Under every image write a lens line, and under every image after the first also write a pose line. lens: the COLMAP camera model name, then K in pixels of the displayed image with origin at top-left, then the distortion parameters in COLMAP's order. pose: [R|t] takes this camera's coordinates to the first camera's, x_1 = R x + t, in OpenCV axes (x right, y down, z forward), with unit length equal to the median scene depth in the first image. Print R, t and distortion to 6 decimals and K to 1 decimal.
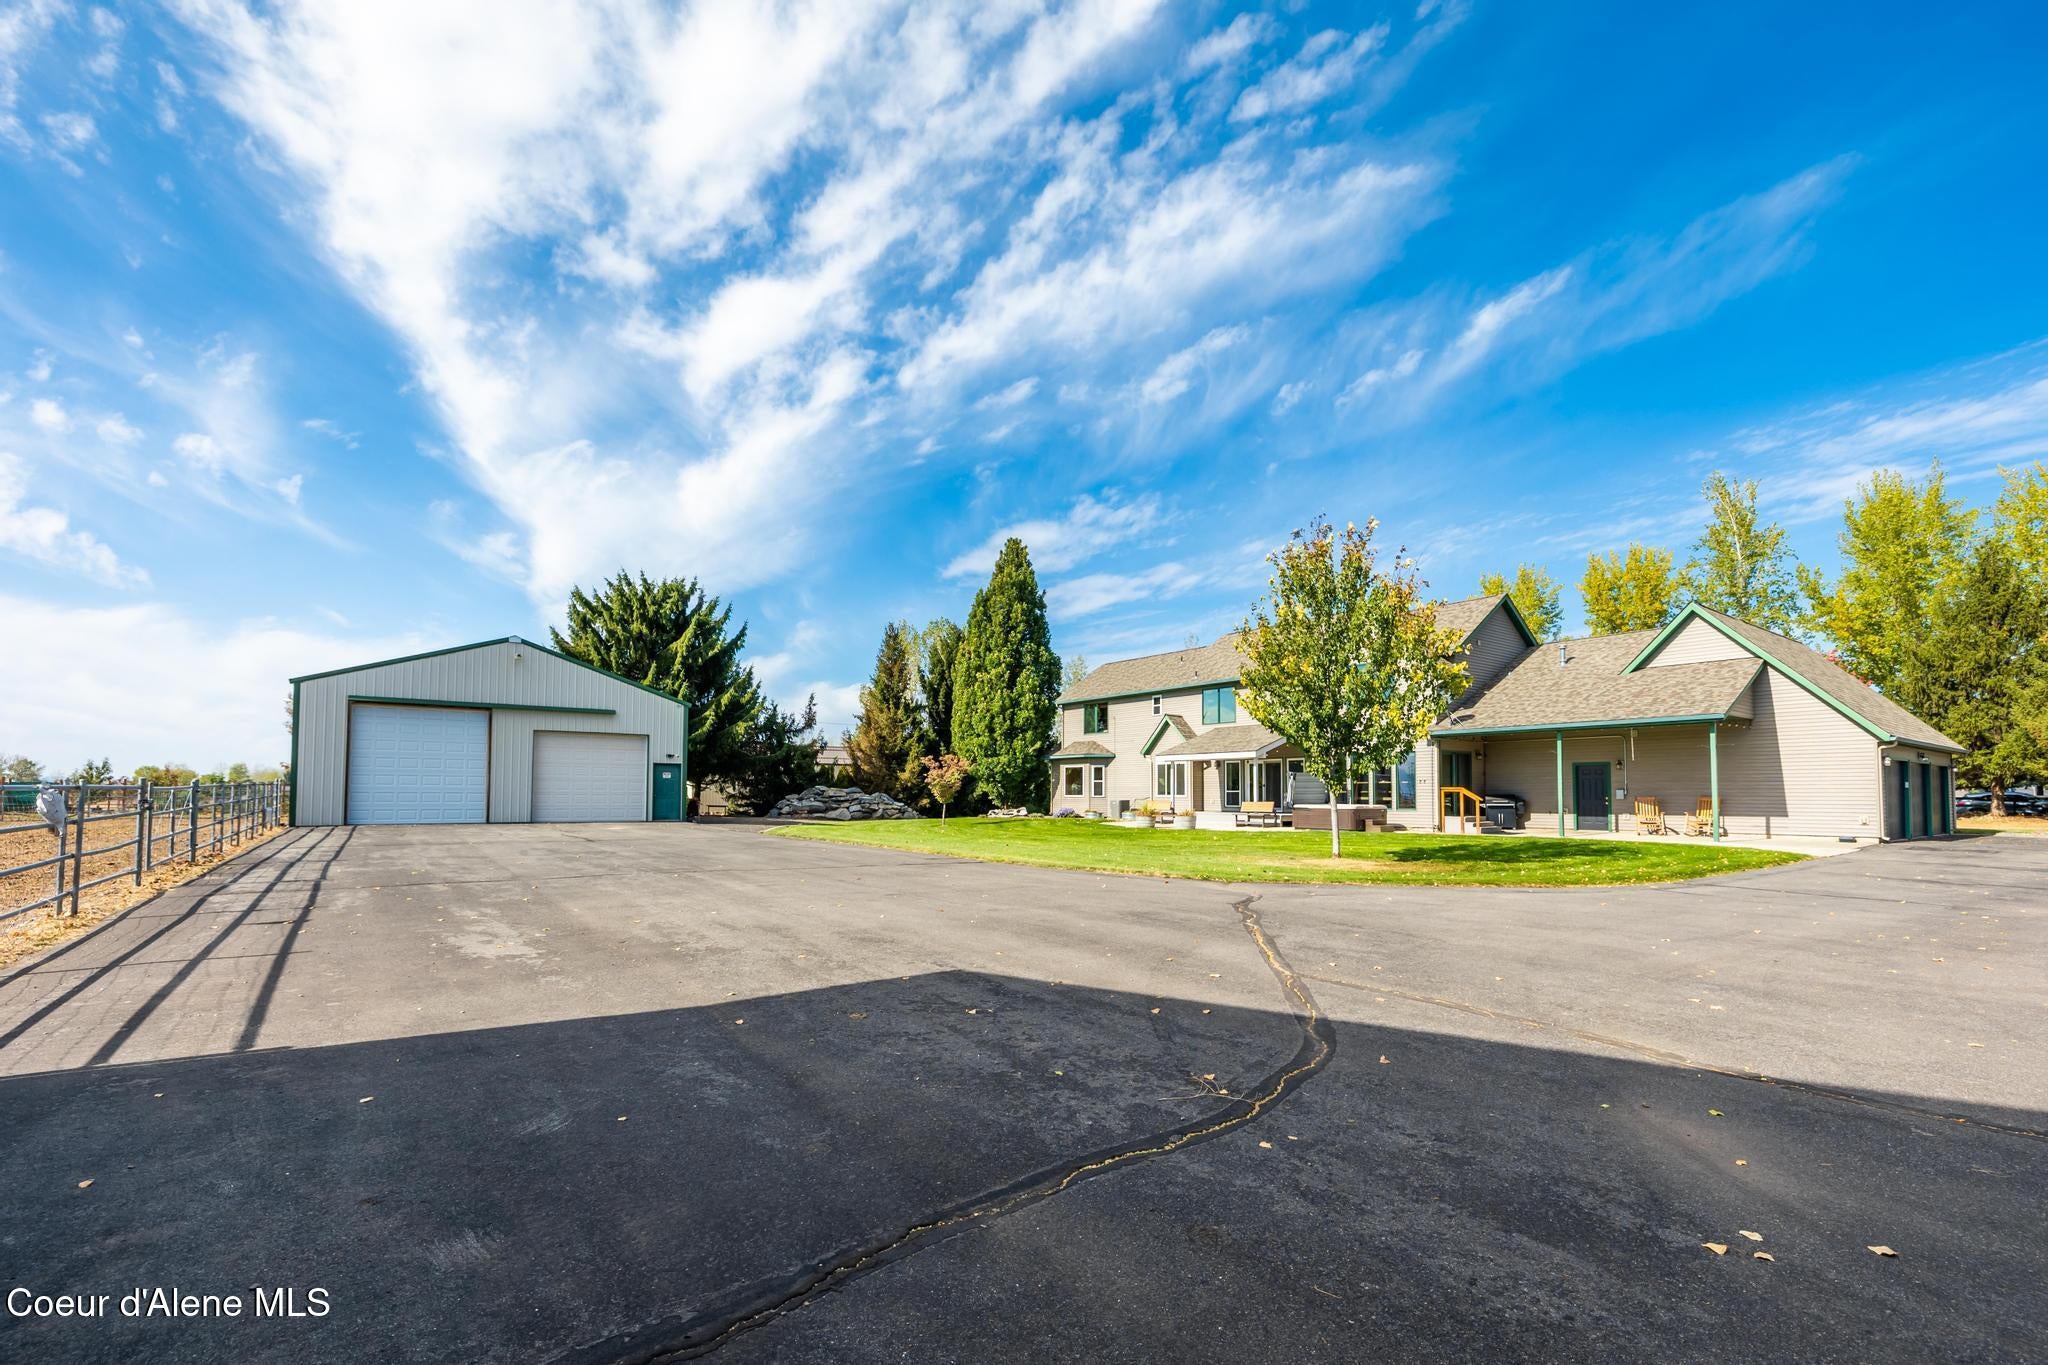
lens RADIAL K [[881.3, 0, 1033.0], [0, 881.3, 762.6], [0, 0, 1]] dist [0.000867, 0.000128]
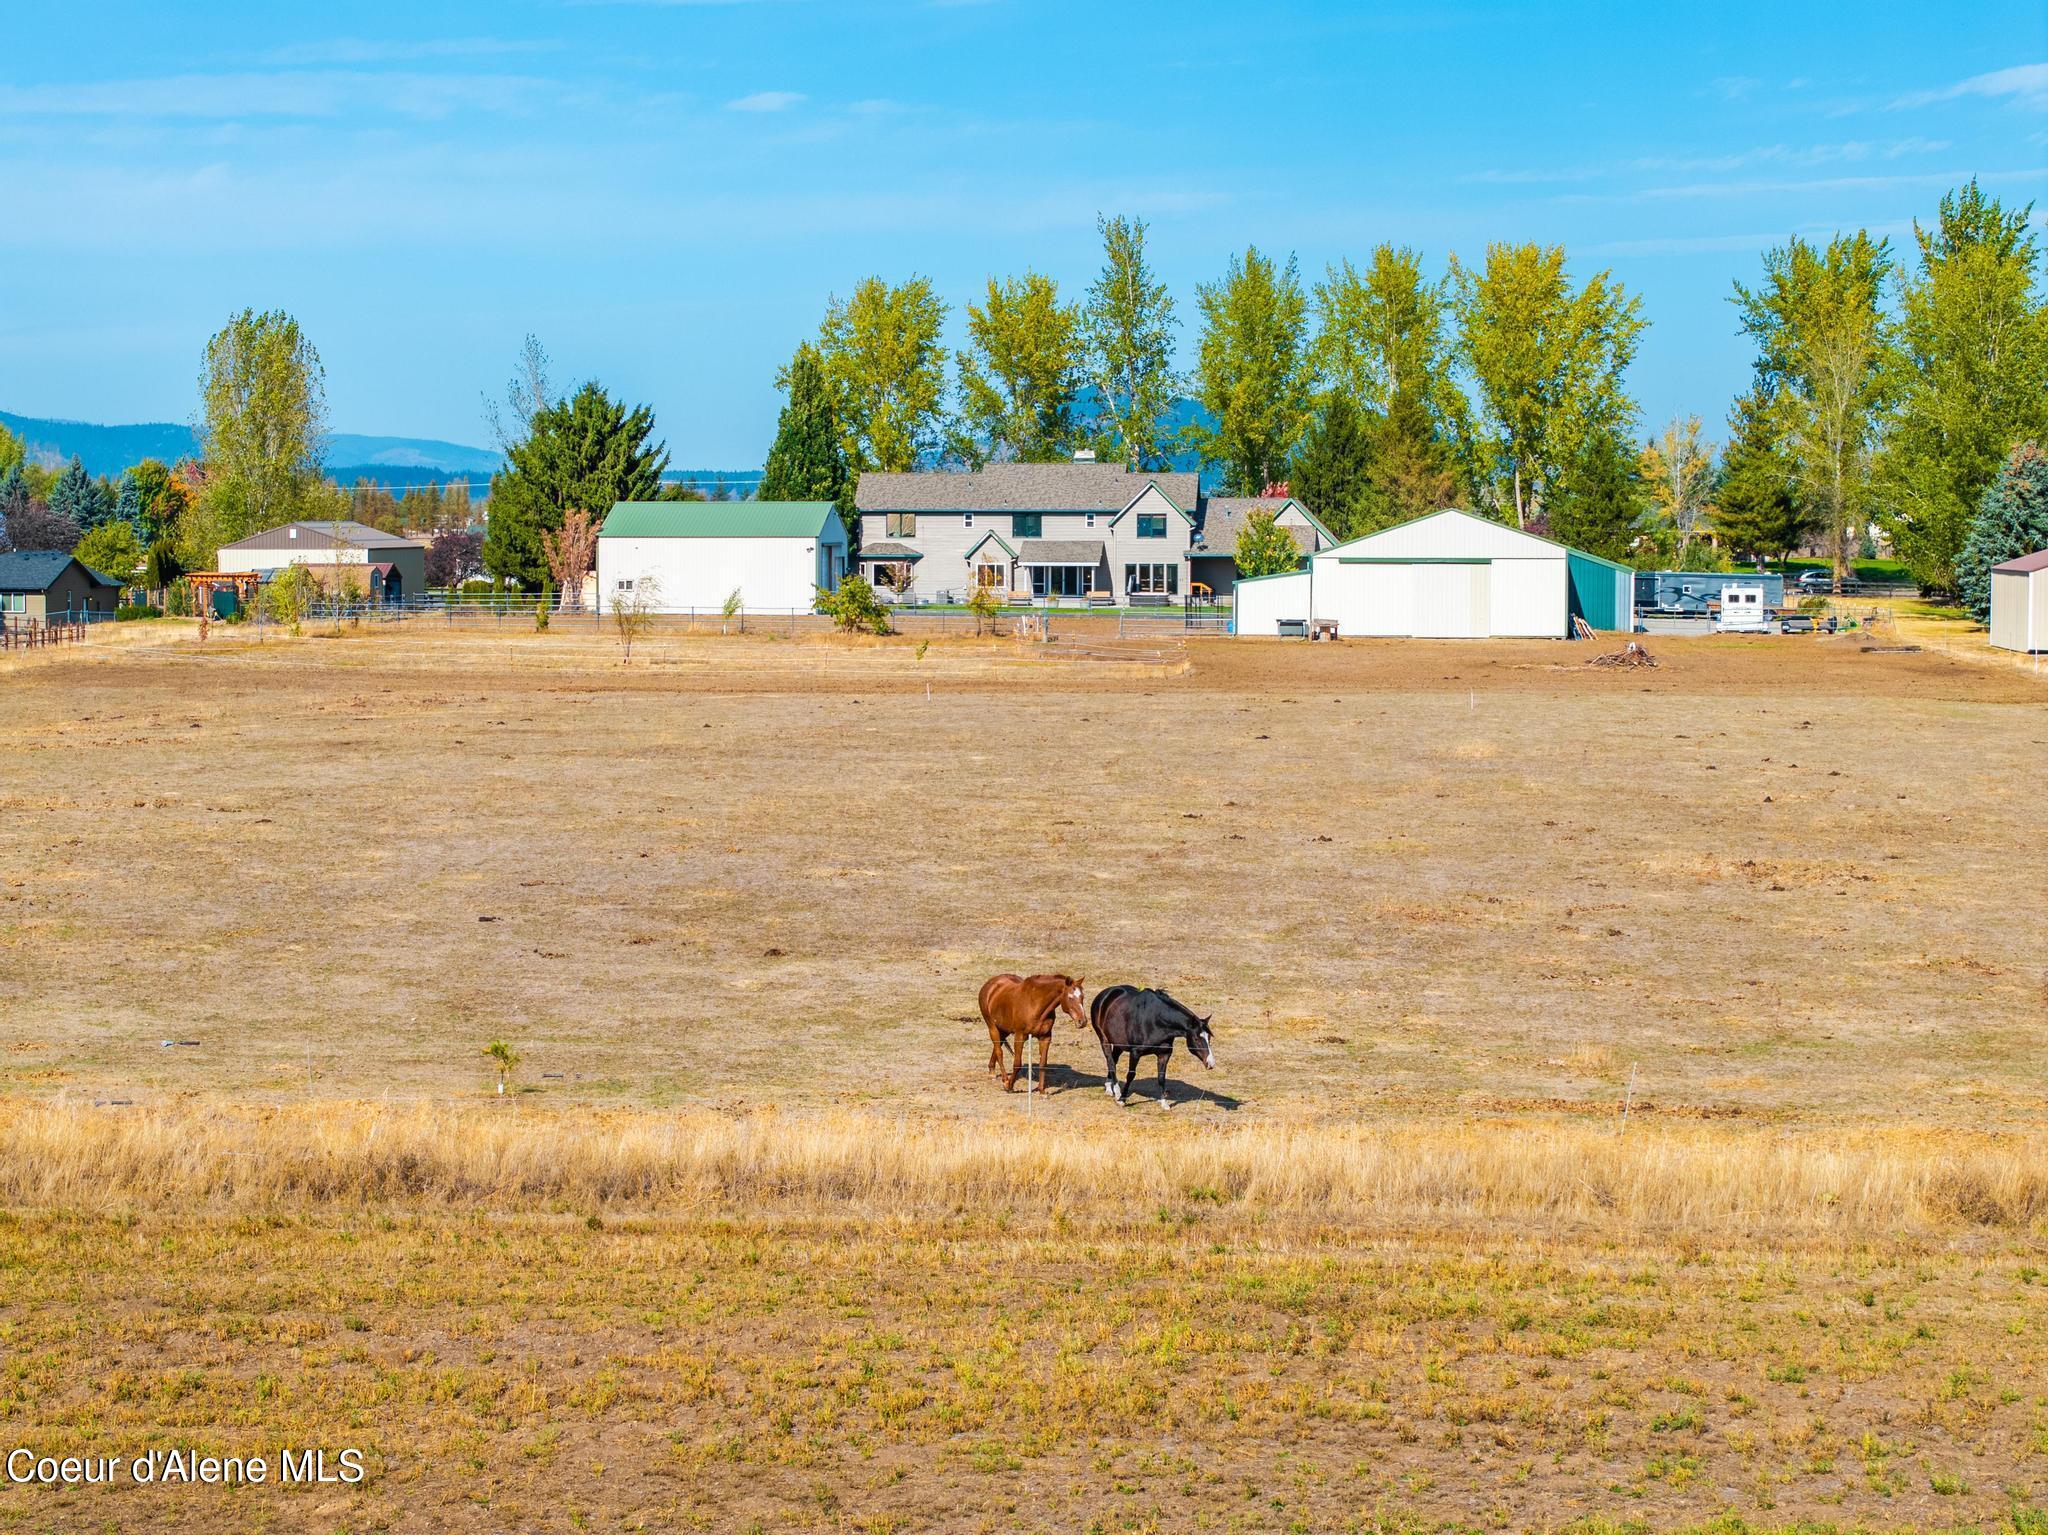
lens RADIAL K [[4109.2, 0, 1014.6], [0, 4109.2, 767.0], [0, 0, 1]] dist [-0.160470, 1.076902]
pose [[0.677908, -0.047248, 0.733627, -4.105029], [-0.026423, 0.995722, 0.088544, -0.228356], [-0.734672, -0.079409, 0.673759, -3.075591]]
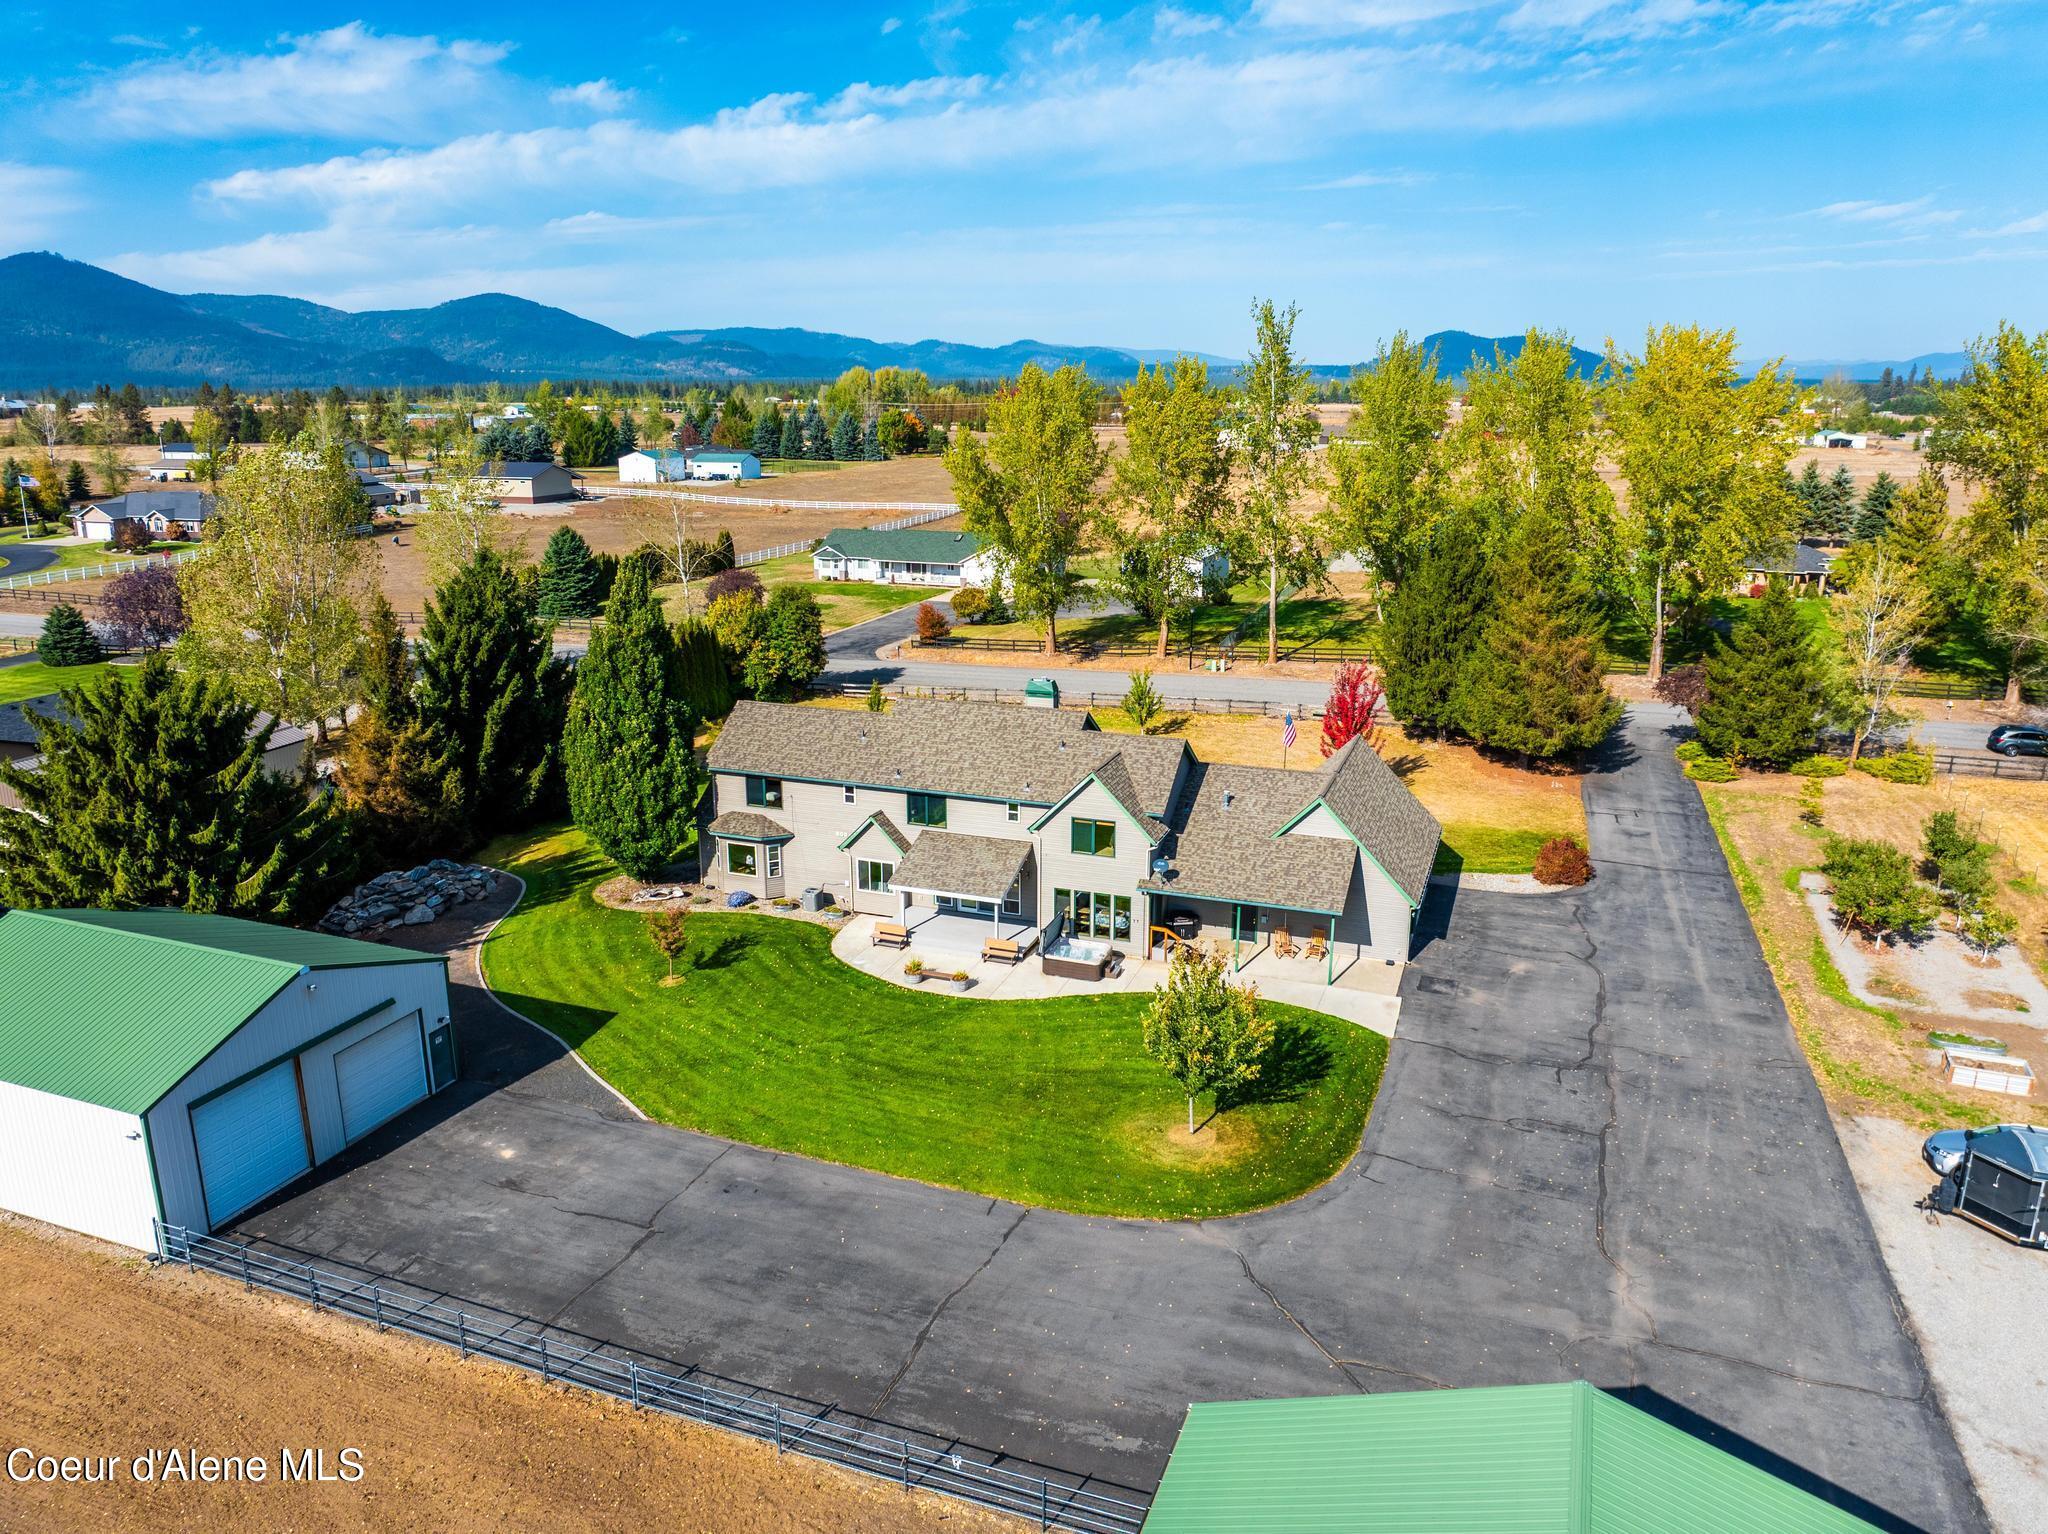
lens RADIAL K [[1446.0, 0, 1026.9], [0, 1446.0, 745.7], [0, 0, 1]] dist [-0.031339, -0.012016]
pose [[0.841015, -0.135010, 0.523895, -0.464129], [-0.018847, 0.960463, 0.277770, -0.504289], [-0.540683, -0.243482, 0.805219, -0.316696]]
